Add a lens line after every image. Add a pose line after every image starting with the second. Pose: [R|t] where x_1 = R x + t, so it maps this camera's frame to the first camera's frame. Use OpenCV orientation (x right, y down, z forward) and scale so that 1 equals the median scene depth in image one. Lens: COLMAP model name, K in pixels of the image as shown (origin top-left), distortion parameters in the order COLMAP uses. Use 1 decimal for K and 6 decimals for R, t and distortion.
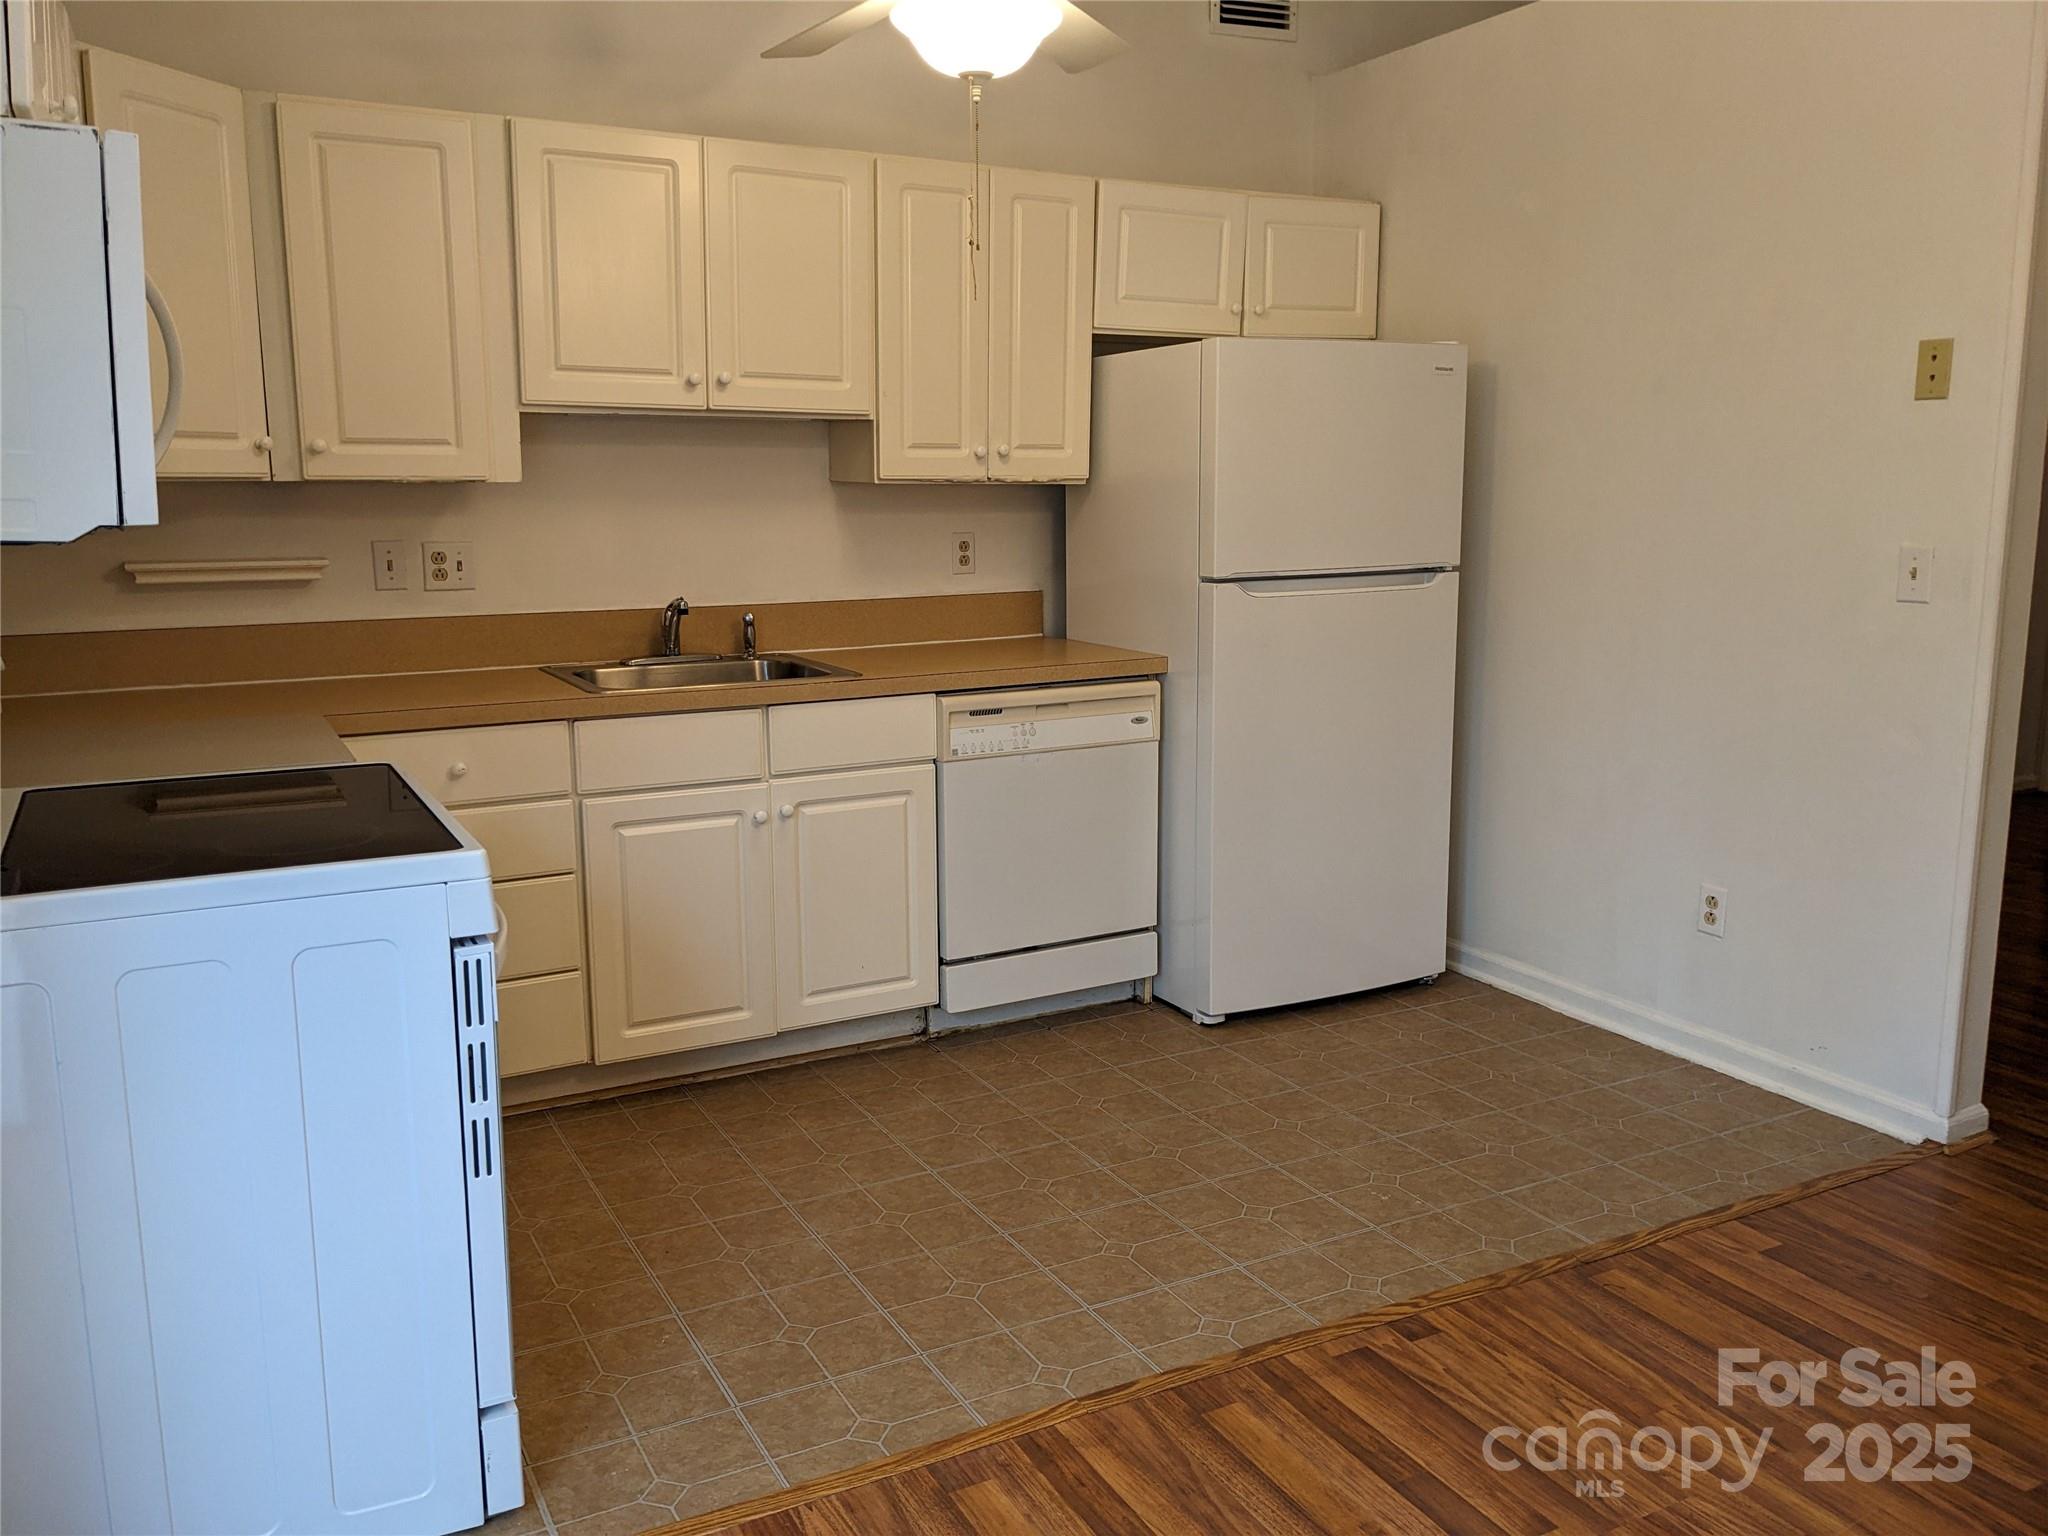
lens RADIAL K [[1613.4, 0, 1016.1], [0, 1613.4, 738.5], [0, 0, 1]] dist [0.046564, -0.079290]
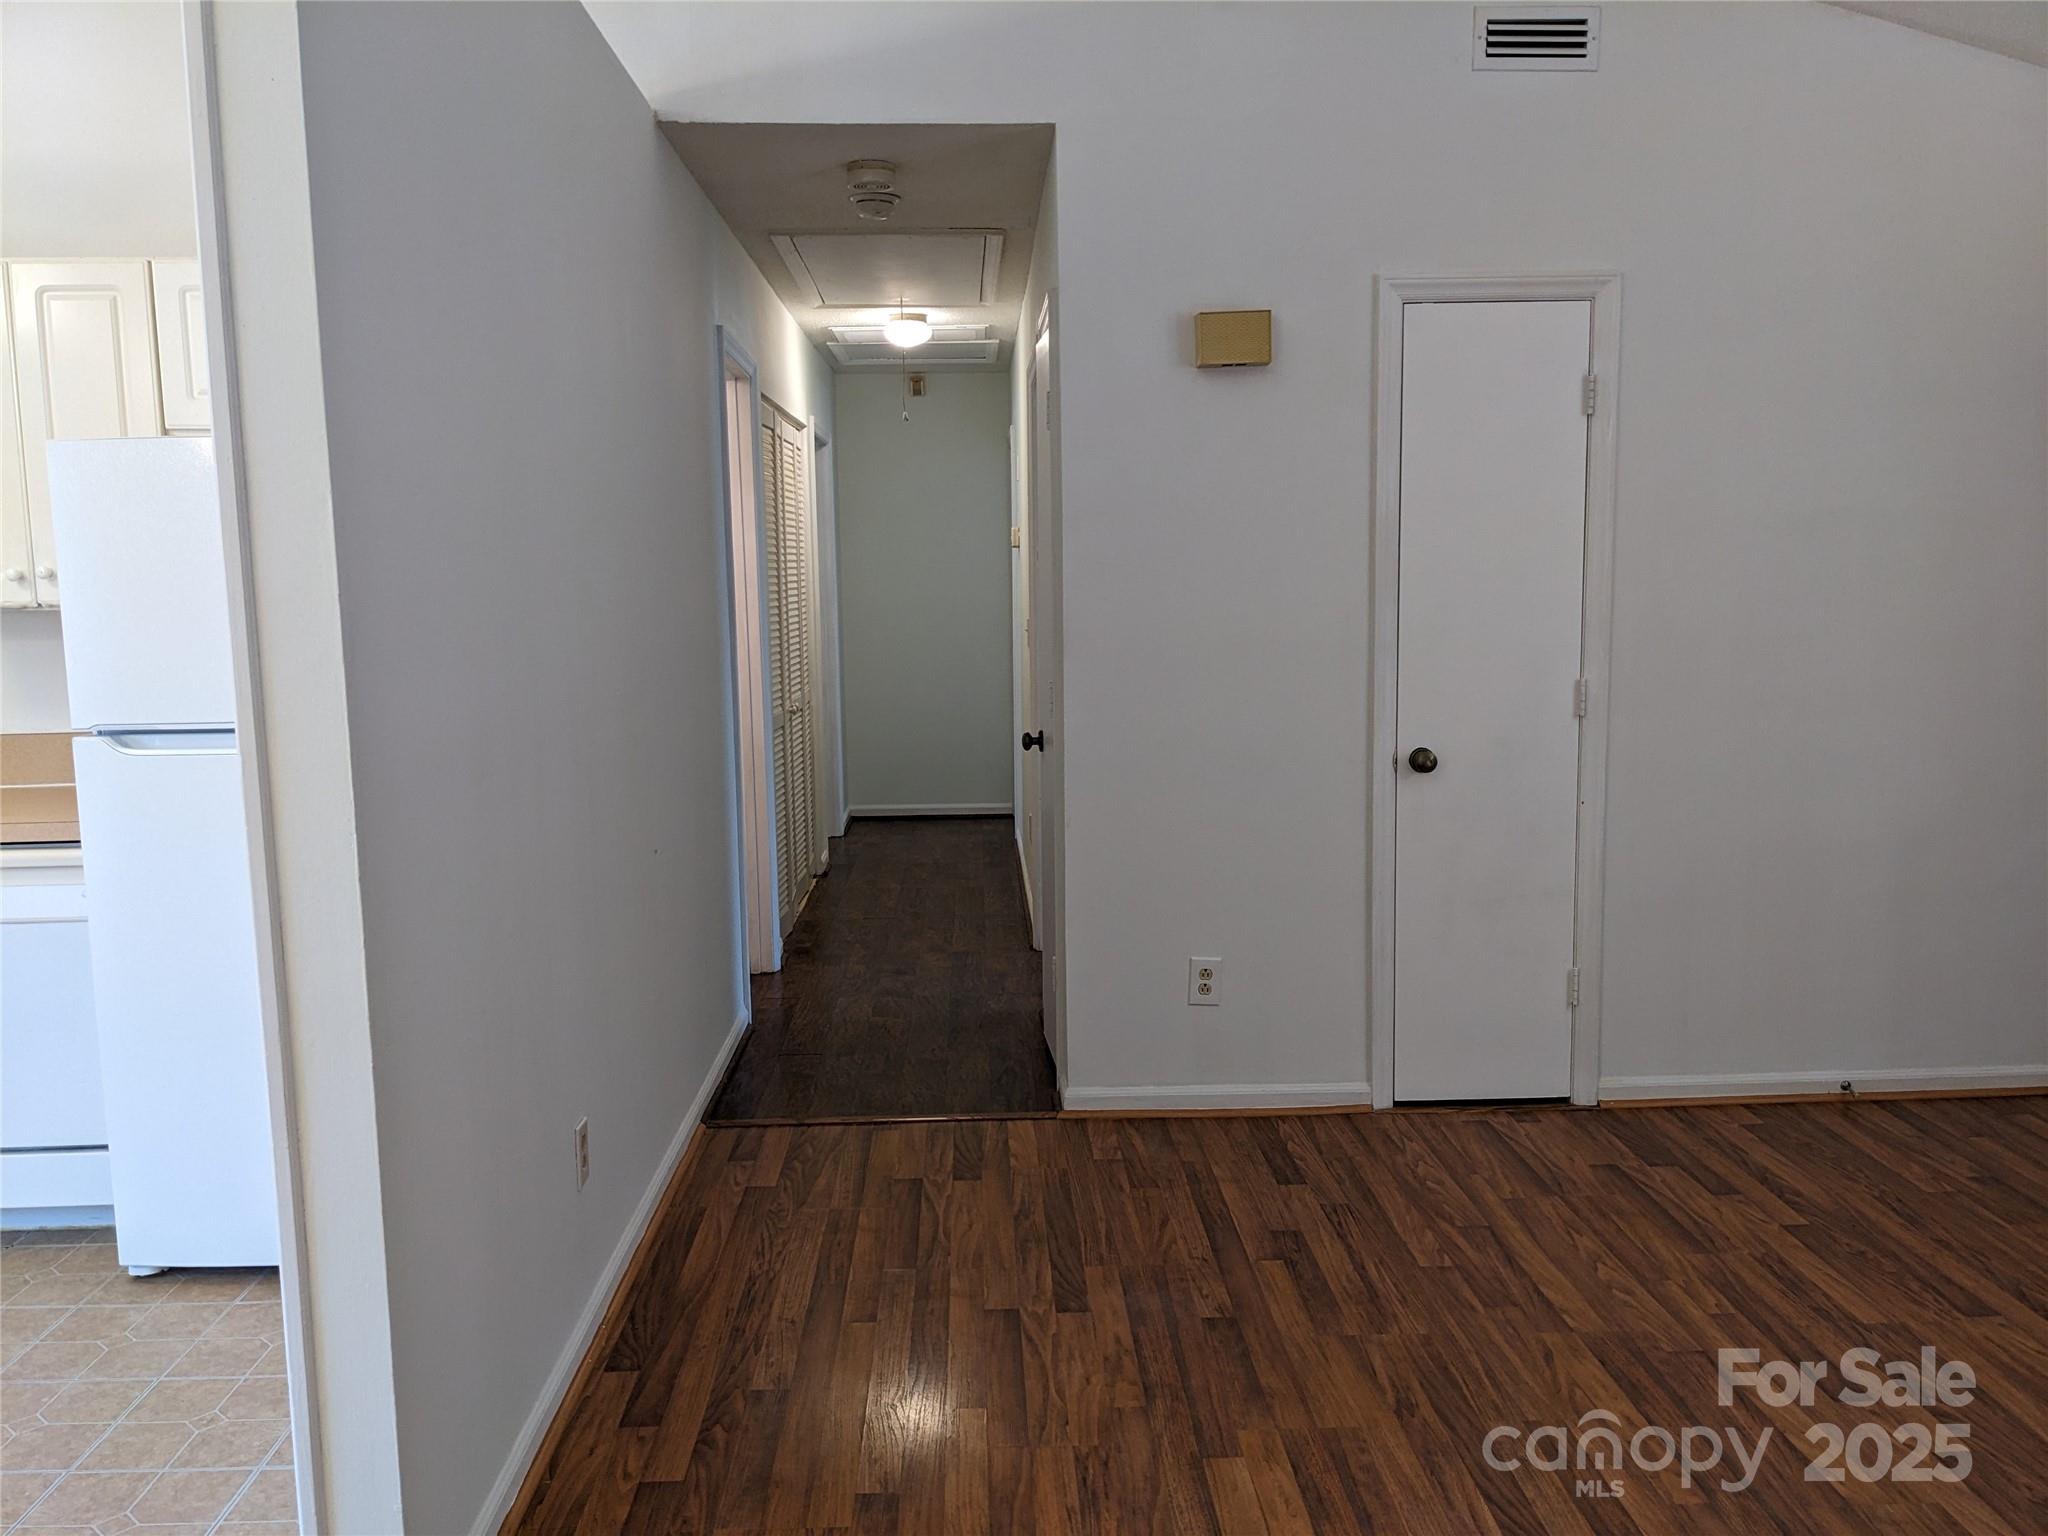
lens RADIAL K [[1602.0, 0, 1039.2], [0, 1602.0, 765.4], [0, 0, 1]] dist [0.044916, -0.068656]
pose [[0.905917, 0.042551, -0.421312, 0.966108], [-0.060795, 0.997701, -0.029960, -0.091891], [0.419069, 0.052755, 0.906421, 0.496647]]
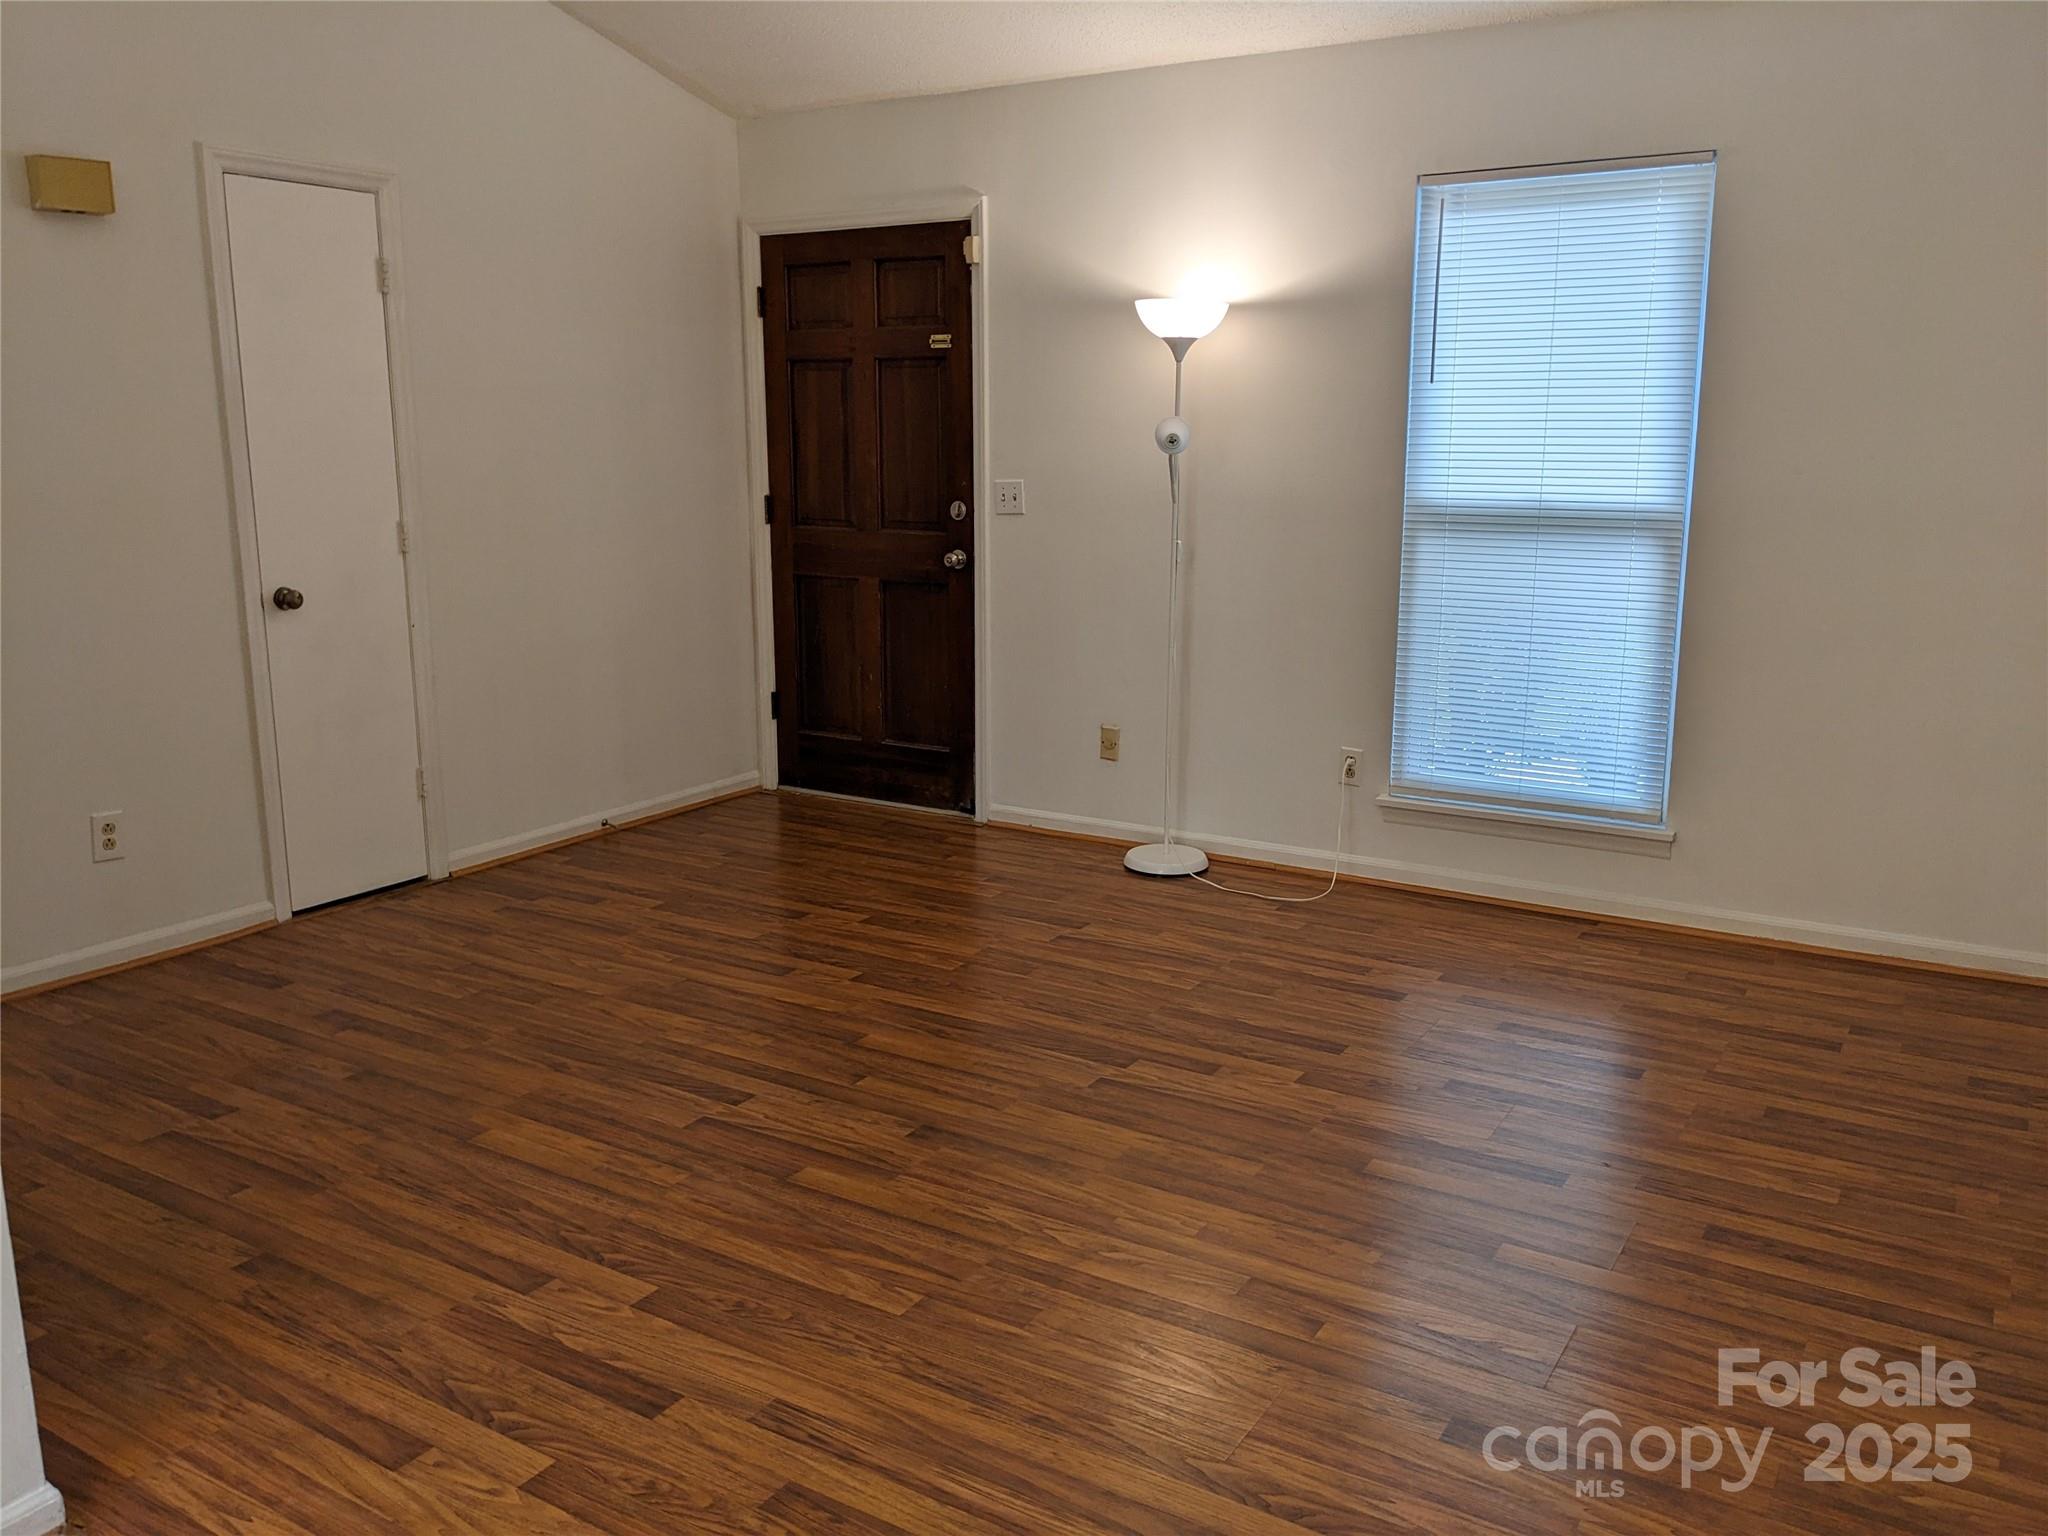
lens RADIAL K [[1613.4, 0, 1016.1], [0, 1613.4, 738.5], [0, 0, 1]] dist [0.046564, -0.079290]
pose [[0.856138, -0.089049, 0.509016, 0.572176], [0.079226, 0.996014, 0.040992, -0.045618], [-0.510637, 0.005233, 0.859780, 0.267684]]
